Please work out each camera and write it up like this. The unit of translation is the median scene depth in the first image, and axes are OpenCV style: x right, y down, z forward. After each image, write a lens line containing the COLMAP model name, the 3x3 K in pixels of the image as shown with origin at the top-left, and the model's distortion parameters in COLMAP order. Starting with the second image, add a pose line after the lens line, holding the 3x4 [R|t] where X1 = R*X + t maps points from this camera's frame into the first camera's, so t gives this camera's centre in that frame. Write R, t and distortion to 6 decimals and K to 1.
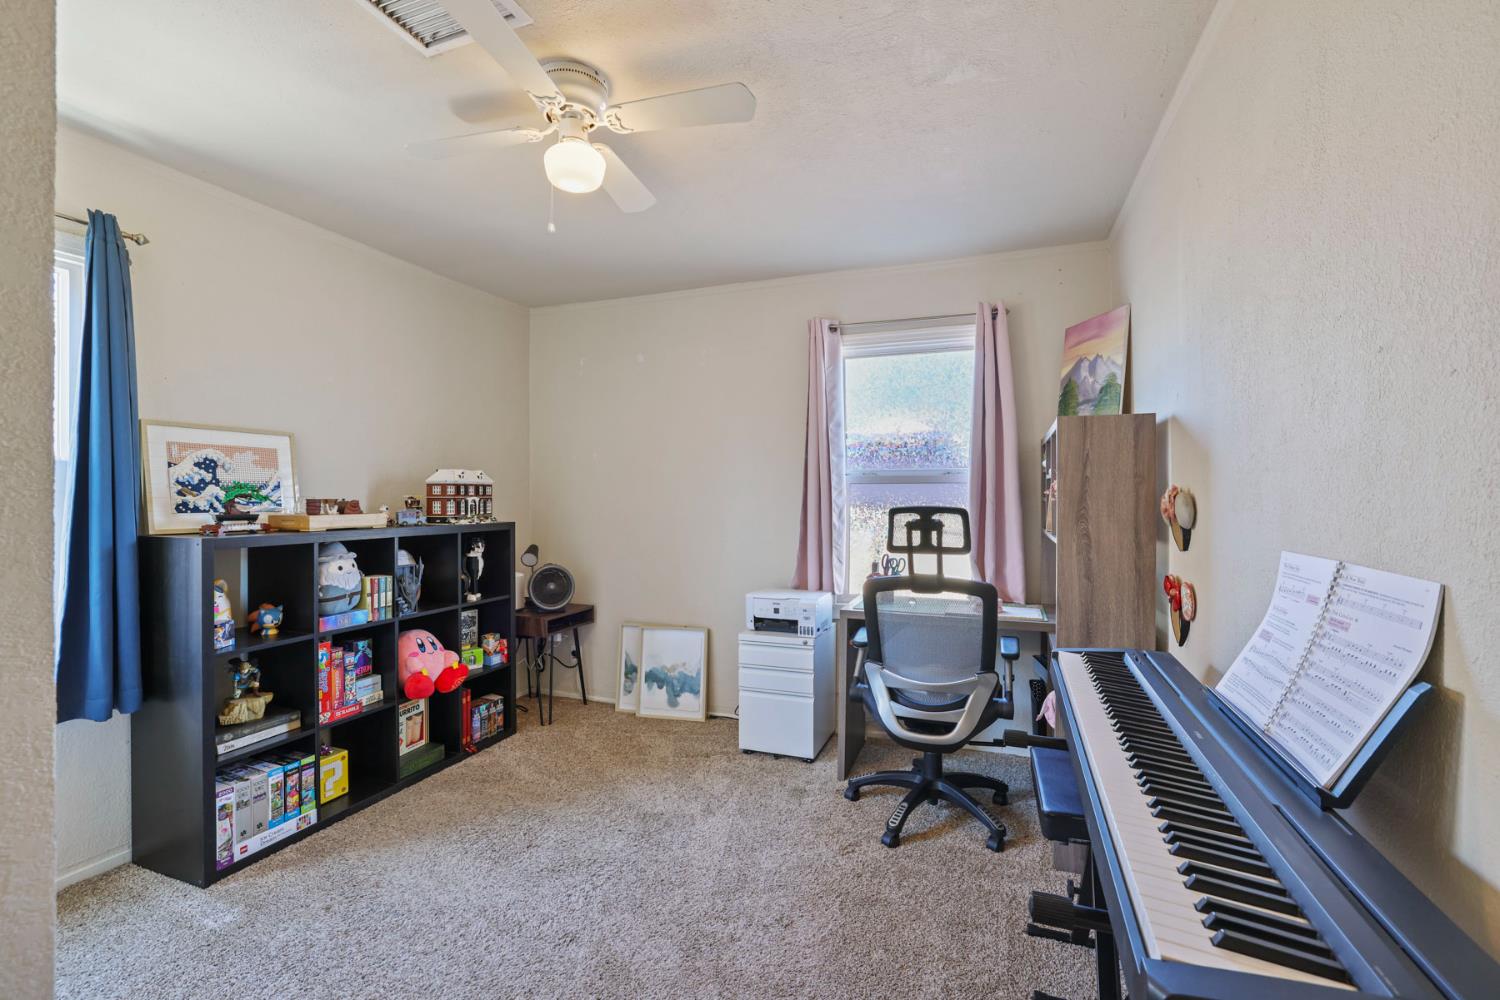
lens RADIAL K [[689.1, 0, 755.0], [0, 689.1, 495.4], [0, 0, 1]] dist [-0.001166, 0.019568]
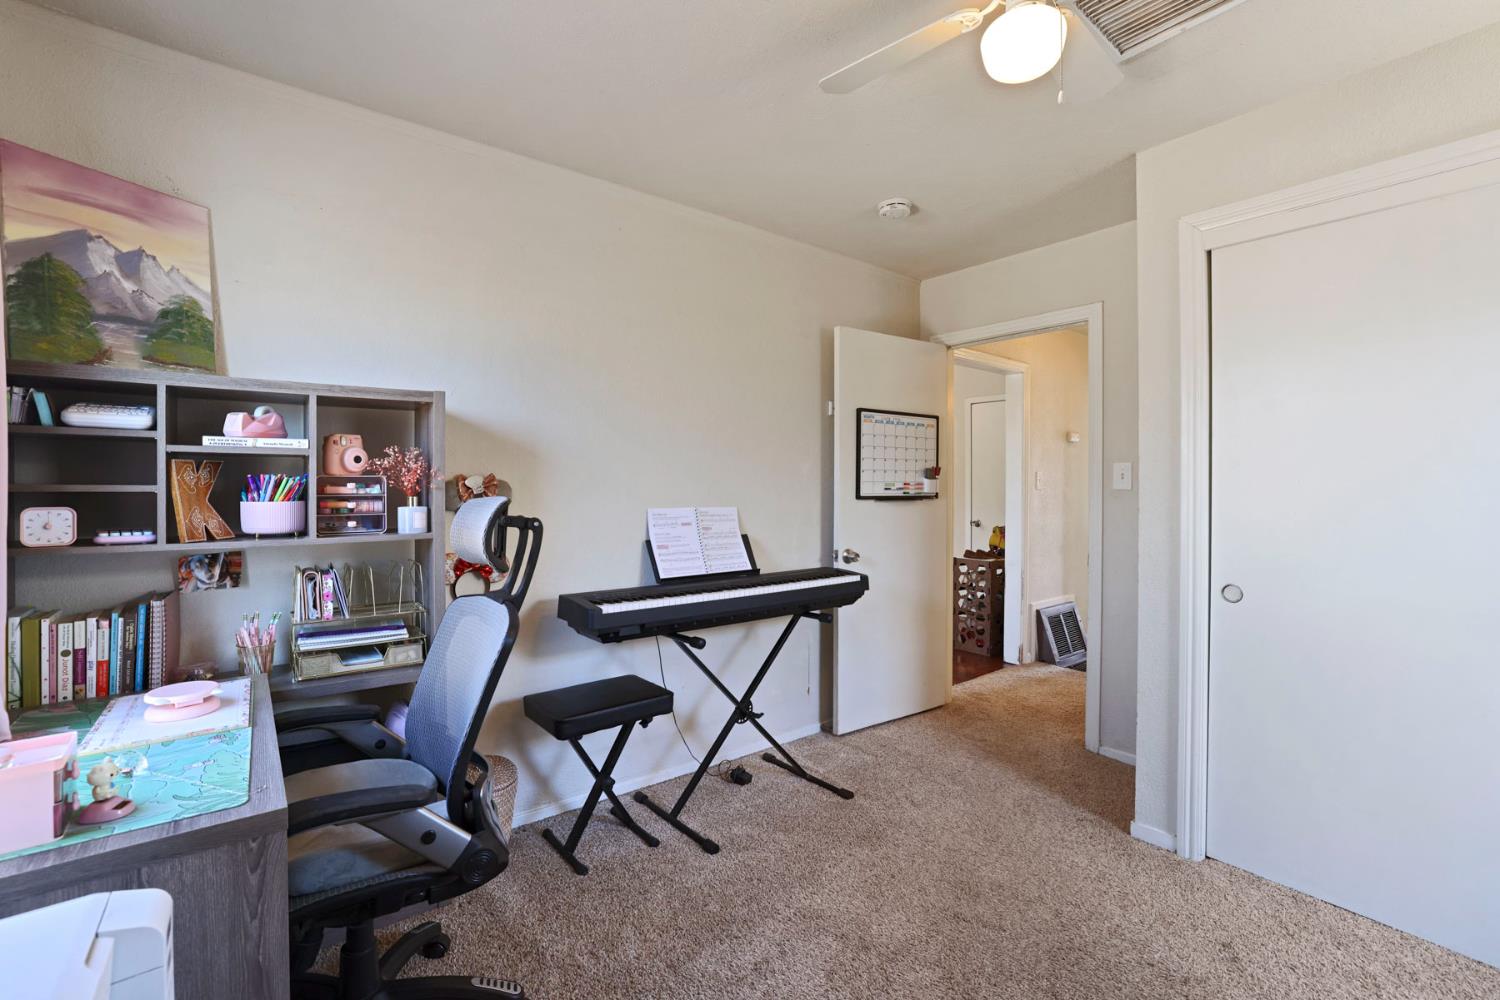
lens RADIAL K [[651.1, 0, 749.8], [0, 651.1, 493.5], [0, 0, 1]] dist [-0.046610, 0.016377]
pose [[-0.861347, -0.003972, 0.508002, -0.254587], [-0.002315, 0.999990, 0.003894, 0.007282], [-0.508013, 0.002178, -0.861347, 1.243597]]
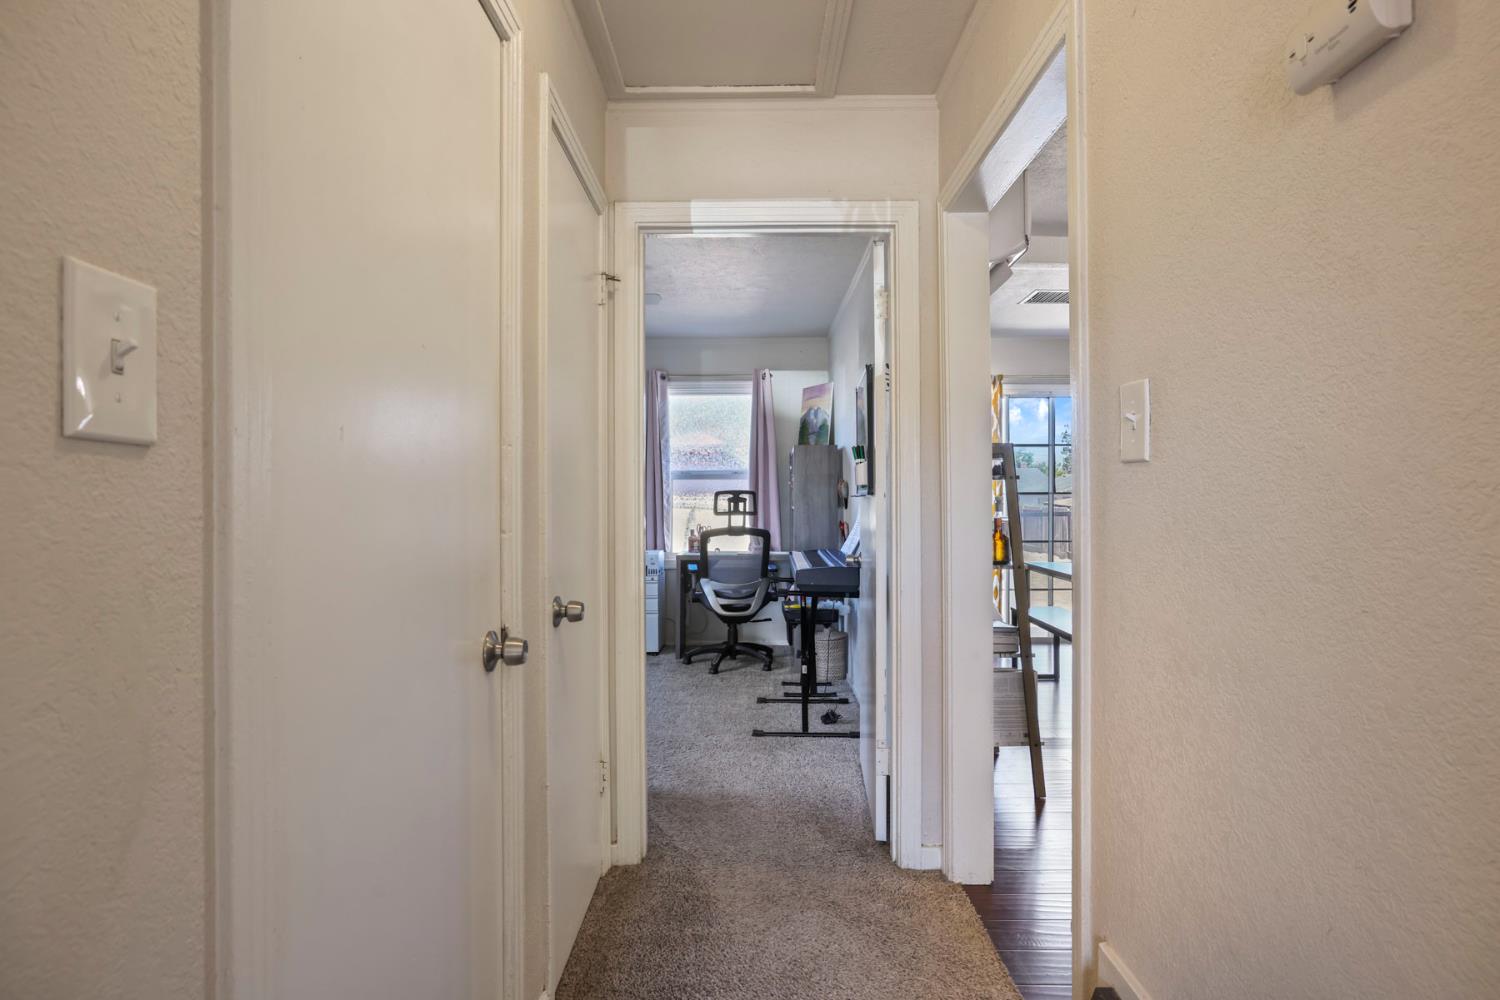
lens RADIAL K [[798.2, 0, 749.6], [0, 798.2, 493.7], [0, 0, 1]] dist [0.000306, 0.000065]
pose [[0.935101, -0.003073, 0.354367, -0.418719], [0.003113, 0.999995, 0.000458, 0.020433], [-0.354367, 0.000675, 0.935106, -0.899871]]
